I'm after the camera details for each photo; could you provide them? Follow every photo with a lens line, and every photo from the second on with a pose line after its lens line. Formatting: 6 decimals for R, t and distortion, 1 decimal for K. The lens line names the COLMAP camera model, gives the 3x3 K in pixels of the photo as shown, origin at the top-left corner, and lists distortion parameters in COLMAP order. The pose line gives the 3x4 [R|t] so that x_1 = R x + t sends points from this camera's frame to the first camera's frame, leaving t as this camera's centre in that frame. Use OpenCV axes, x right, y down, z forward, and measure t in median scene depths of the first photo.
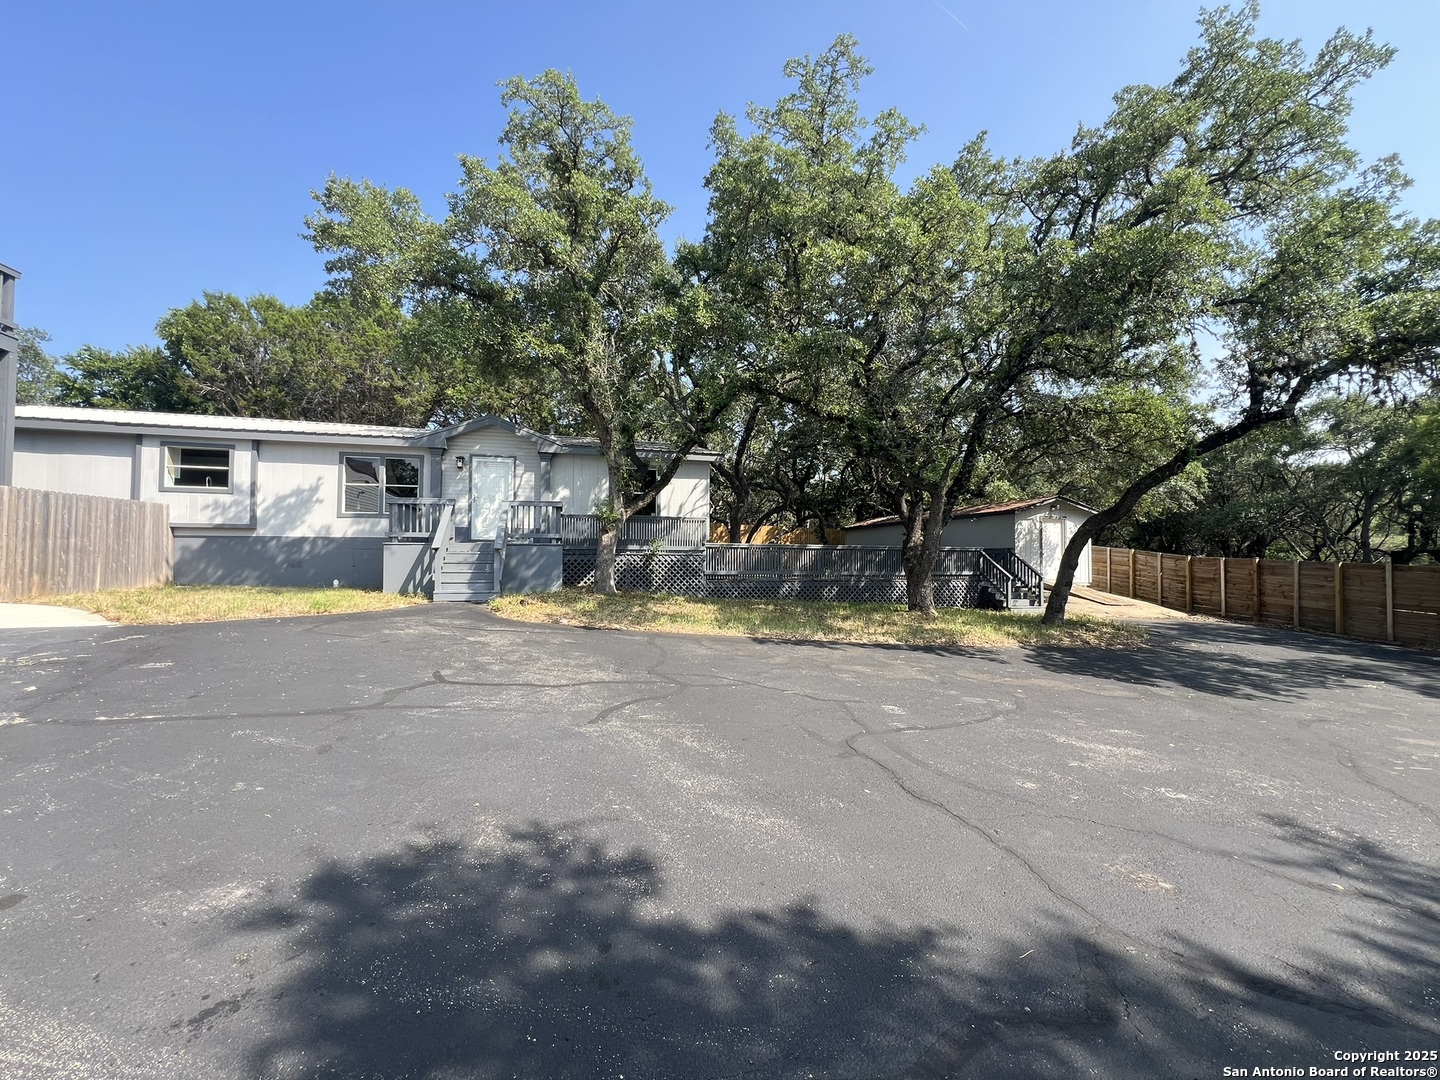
lens RADIAL K [[580.5, 0, 720.0], [0, 580.5, 540.0], [0, 0, 1]] dist [-0.000335, -0.000438]
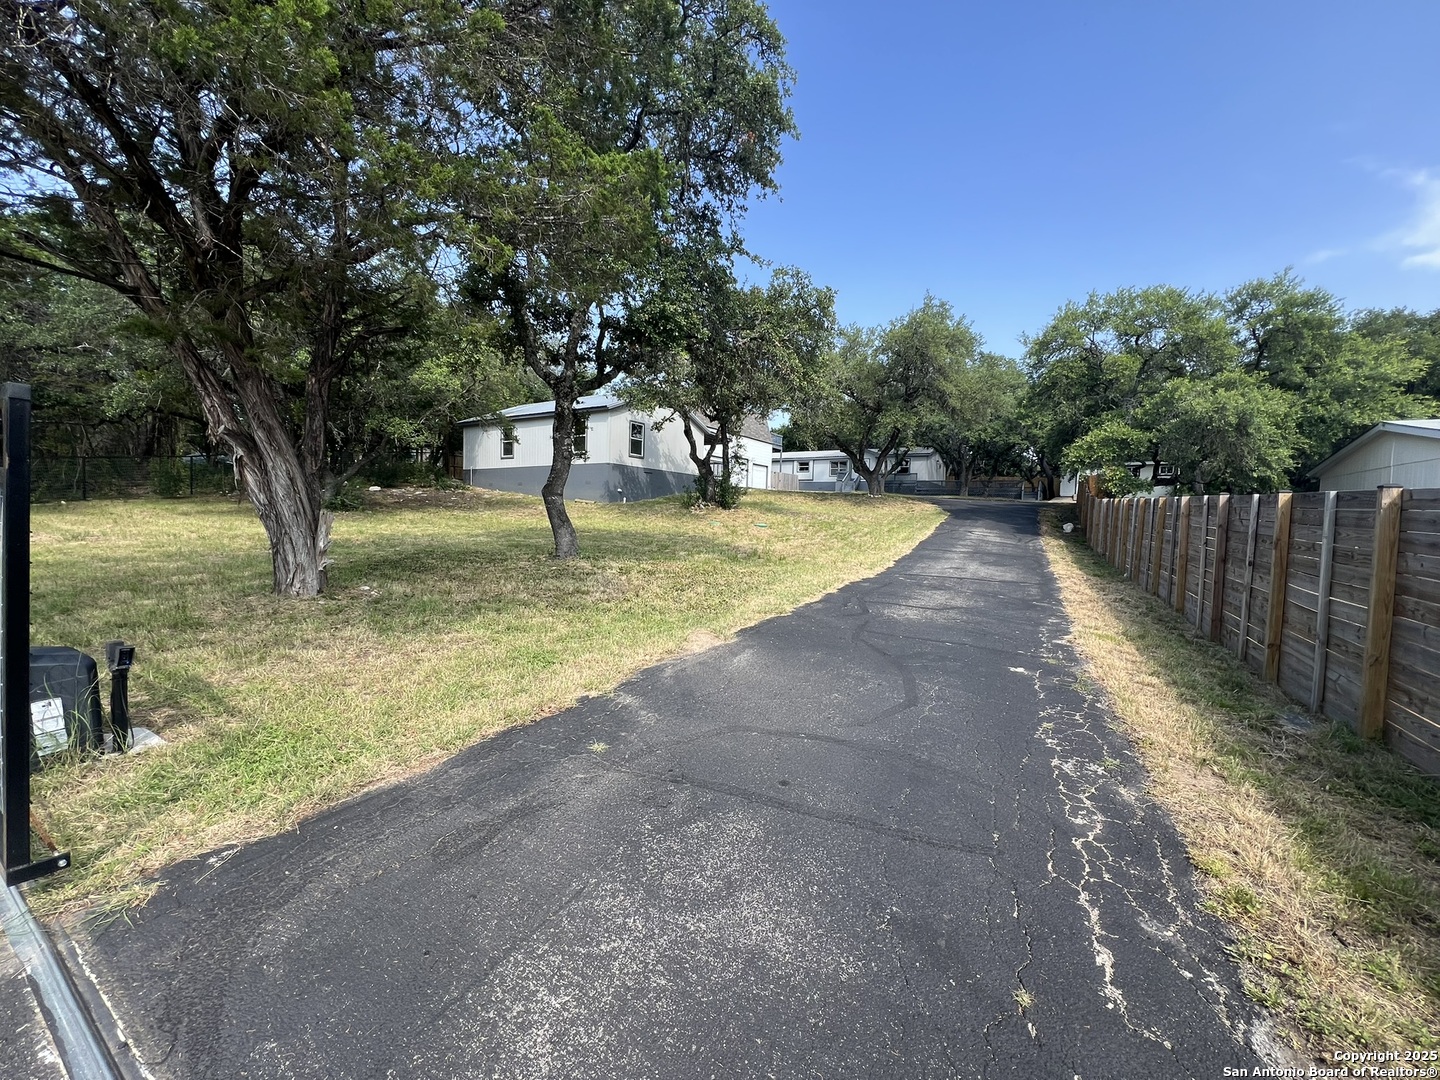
lens RADIAL K [[580.5, 0, 720.0], [0, 580.5, 540.0], [0, 0, 1]] dist [-0.000335, -0.000438]
pose [[0.672998, 0.044618, -0.738297, 2.031773], [-0.004708, 0.998417, 0.056046, 0.195707], [0.739629, -0.034244, 0.672143, -2.545742]]
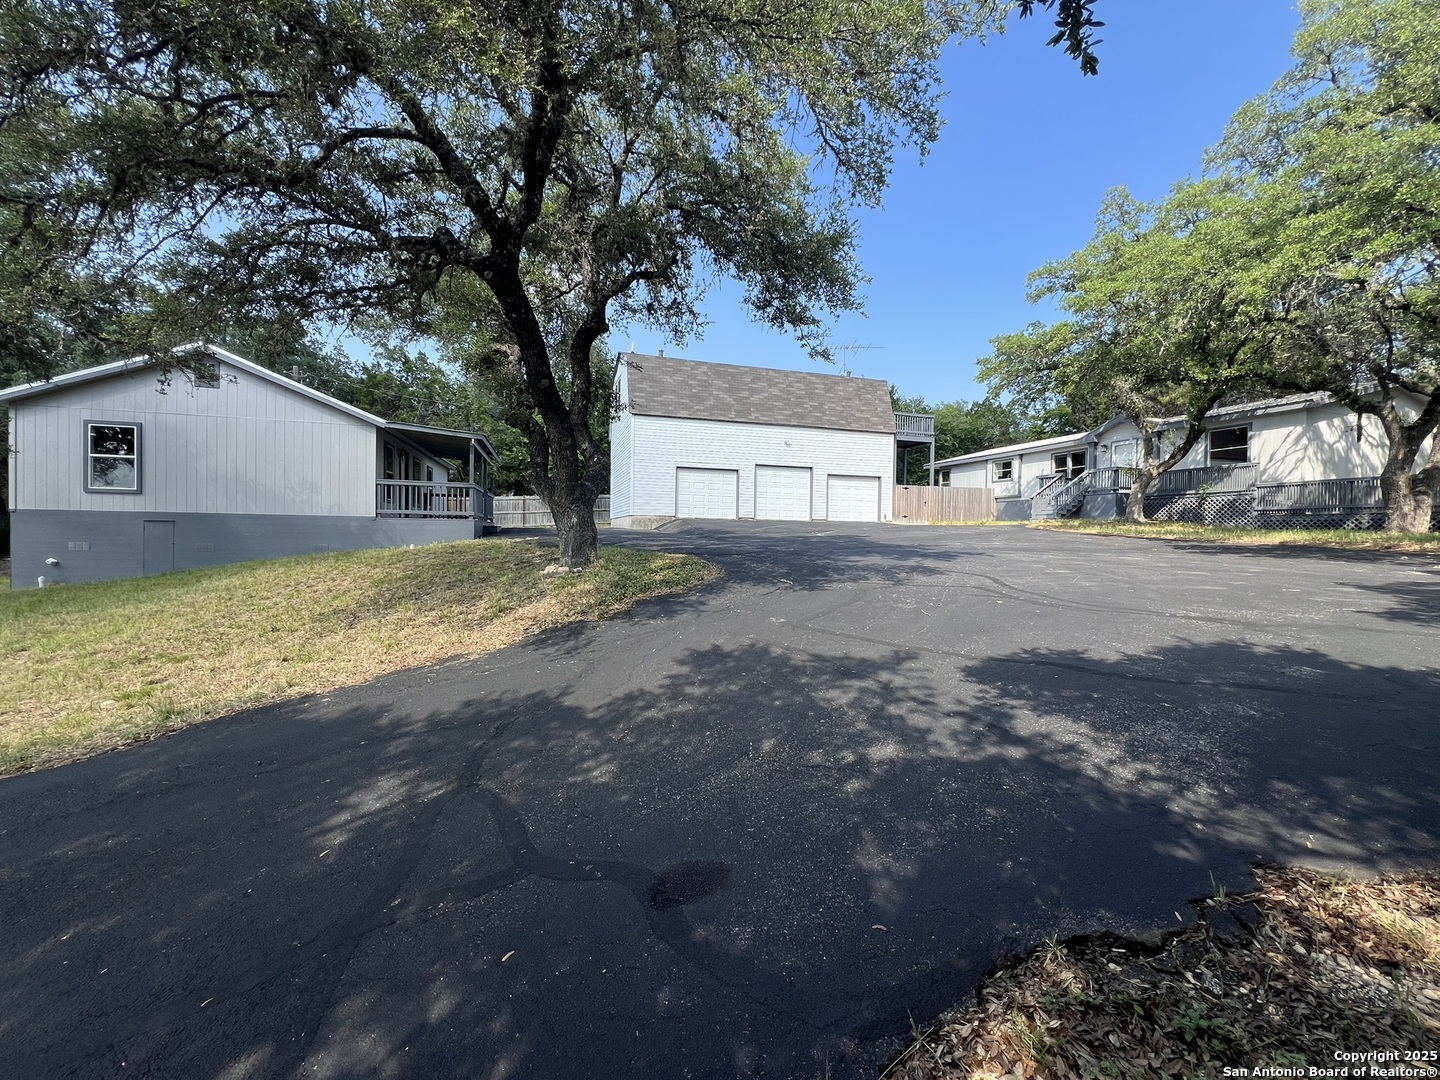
lens RADIAL K [[581.0, 0, 723.1], [0, 581.0, 530.2], [0, 0, 1]] dist [-0.001080, -0.000136]
pose [[0.032690, -0.004871, -0.999454, 1.333250], [0.013413, 0.999900, -0.004435, 0.102368], [0.999376, -0.013261, 0.032752, -0.156584]]
